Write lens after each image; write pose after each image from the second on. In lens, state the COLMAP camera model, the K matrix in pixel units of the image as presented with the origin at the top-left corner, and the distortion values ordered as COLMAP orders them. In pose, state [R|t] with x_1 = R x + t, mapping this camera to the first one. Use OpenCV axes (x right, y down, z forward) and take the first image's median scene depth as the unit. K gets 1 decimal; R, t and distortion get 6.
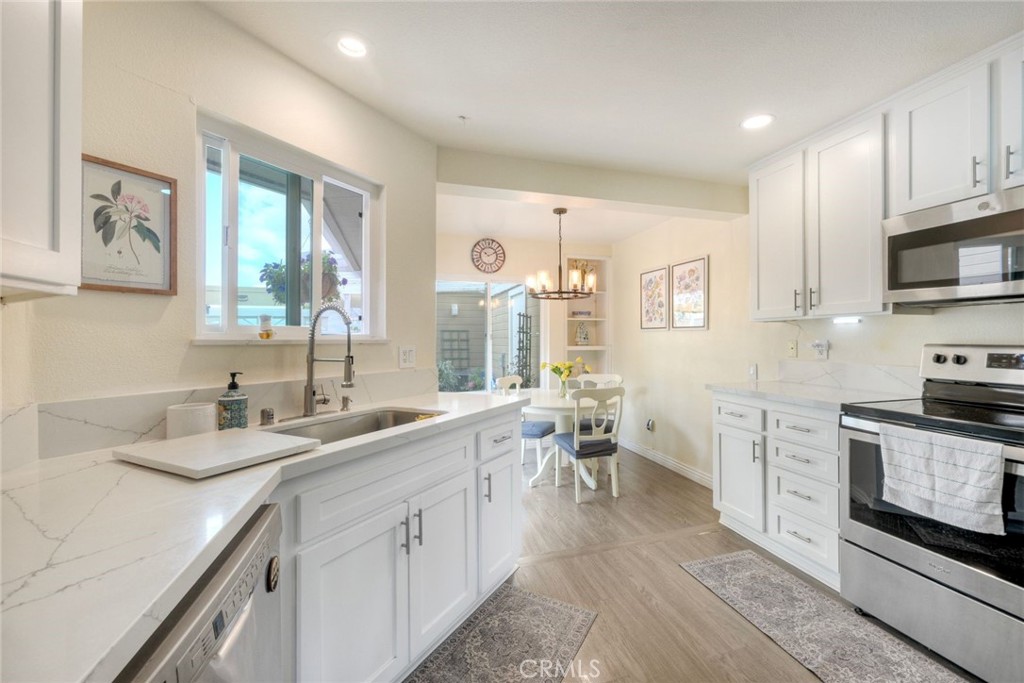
lens RADIAL K [[418.9, 0, 559.0], [0, 418.9, 330.1], [0, 0, 1]] dist [0.002118, -0.000873]
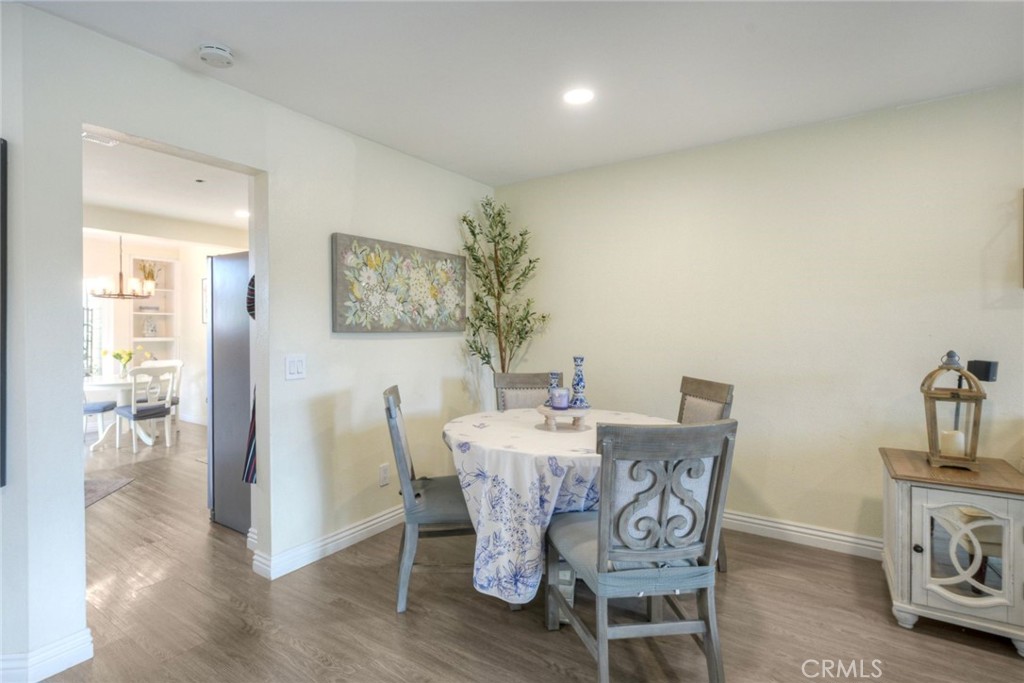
lens RADIAL K [[503.1, 0, 456.3], [0, 503.1, 336.9], [0, 0, 1]] dist [0.002438, -0.000395]
pose [[0.850401, -0.000325, 0.526134, 0.062546], [-0.017674, 0.999418, 0.029184, -0.024573], [-0.525838, -0.034117, 0.849901, -0.801445]]
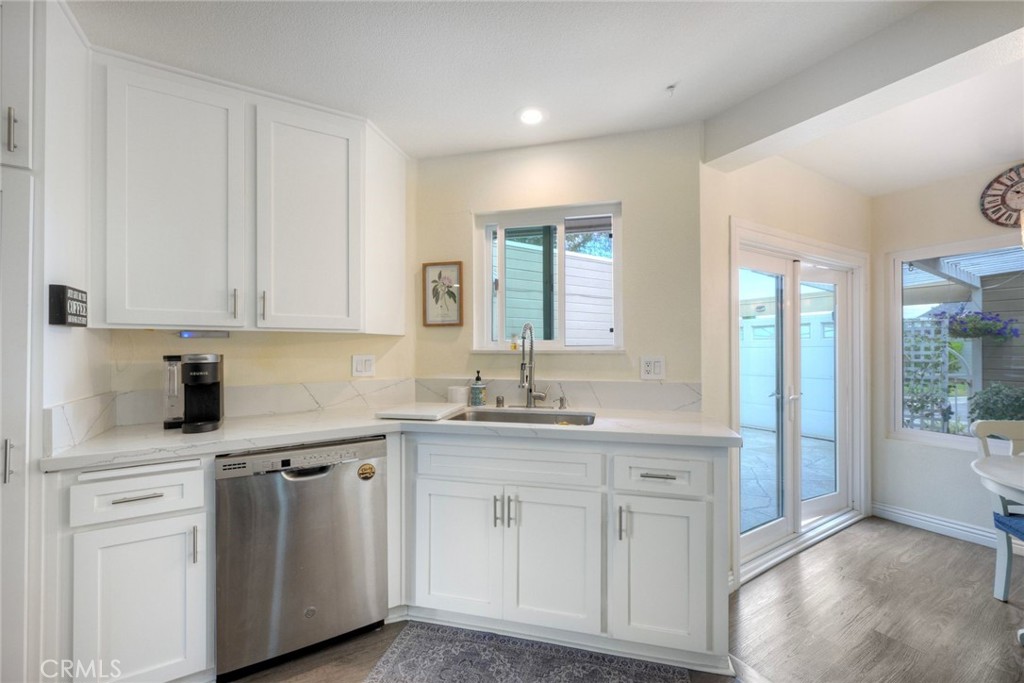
lens RADIAL K [[418.9, 0, 515.3], [0, 418.9, 347.3], [0, 0, 1]] dist [0.002118, -0.000873]
pose [[0.181239, -0.002471, -0.983436, 0.302172], [0.024008, 0.999710, 0.001913, 0.004030], [0.983146, -0.023957, 0.181246, 0.302777]]
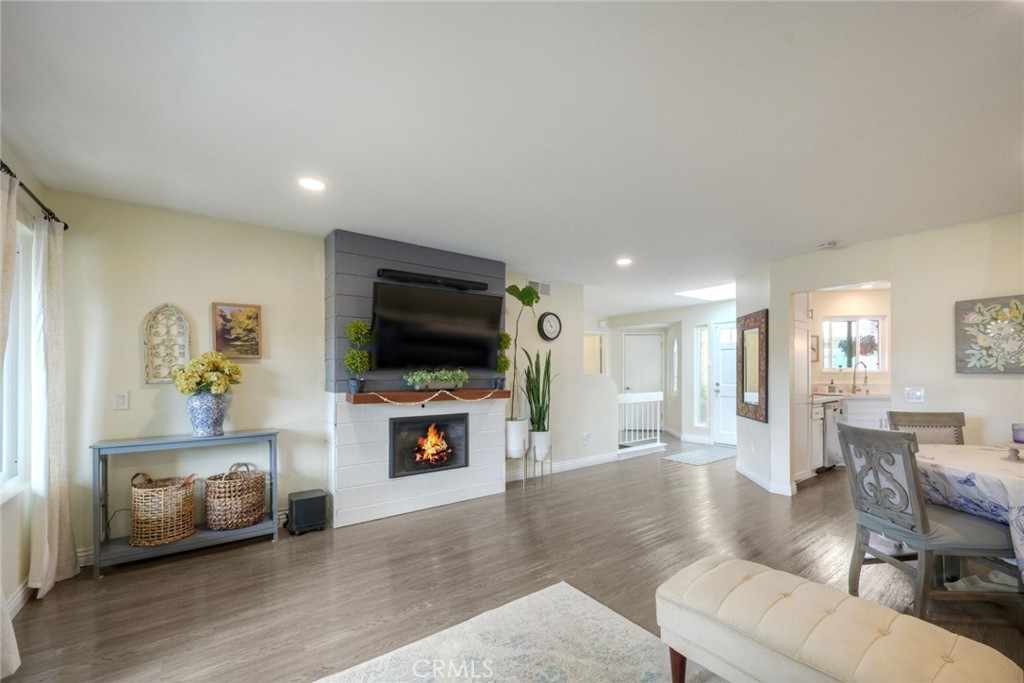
lens RADIAL K [[418.9, 0, 511.3], [0, 418.9, 368.3], [0, 0, 1]] dist [0.002118, -0.000873]
pose [[0.269535, 0.001614, -0.962989, 0.881467], [0.022911, 0.999705, 0.008089, -0.044194], [0.962718, -0.024244, 0.269419, -1.183318]]
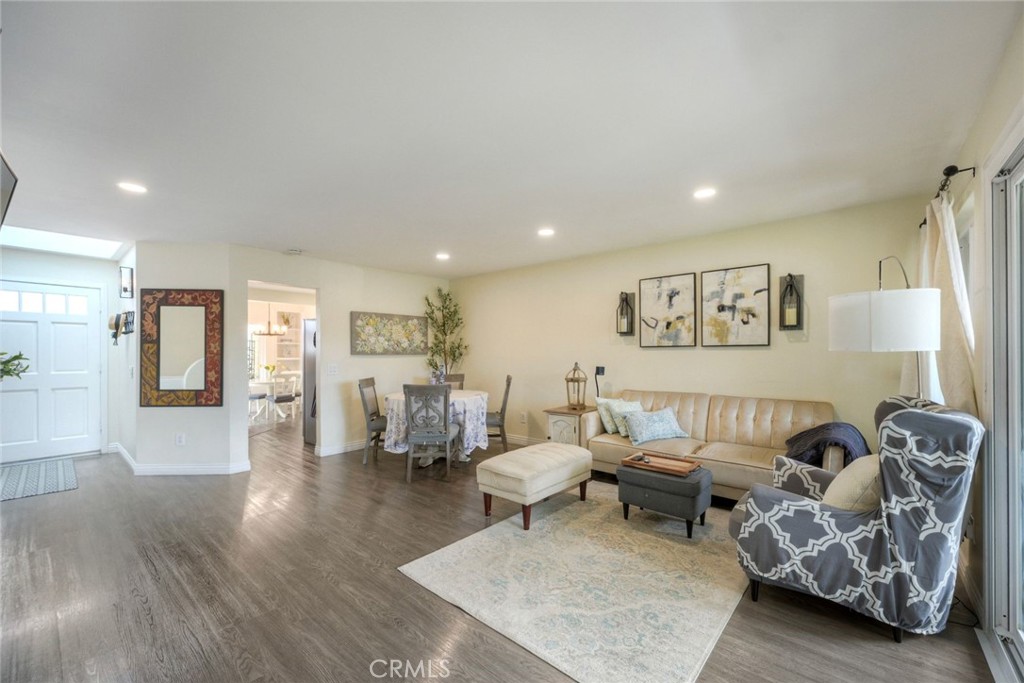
lens RADIAL K [[418.9, 0, 506.1], [0, 418.9, 353.4], [0, 0, 1]] dist [0.002118, -0.000873]
pose [[0.894713, 0.005869, 0.446602, 0.135501], [-0.015870, 0.999700, 0.018655, -0.045133], [-0.446359, -0.023778, 0.894538, -1.572732]]
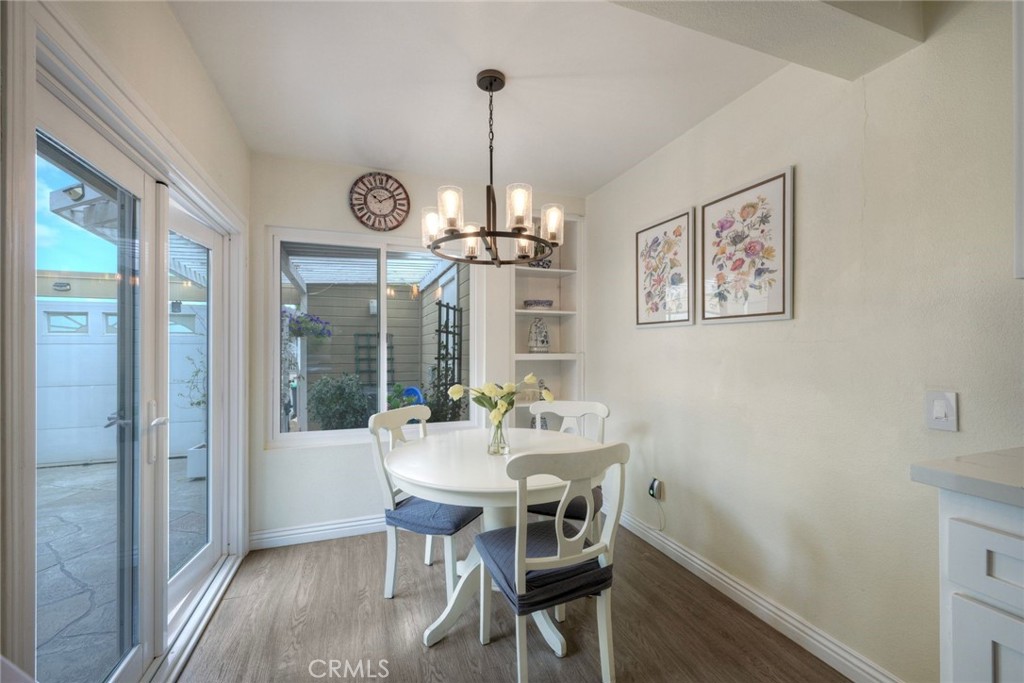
lens RADIAL K [[418.9, 0, 507.3], [0, 418.9, 348.7], [0, 0, 1]] dist [0.002118, -0.000873]
pose [[0.999491, -0.001030, -0.031896, 0.037860], [0.001696, 0.999781, 0.020868, 0.023677], [0.031867, -0.020911, 0.999273, 0.501751]]
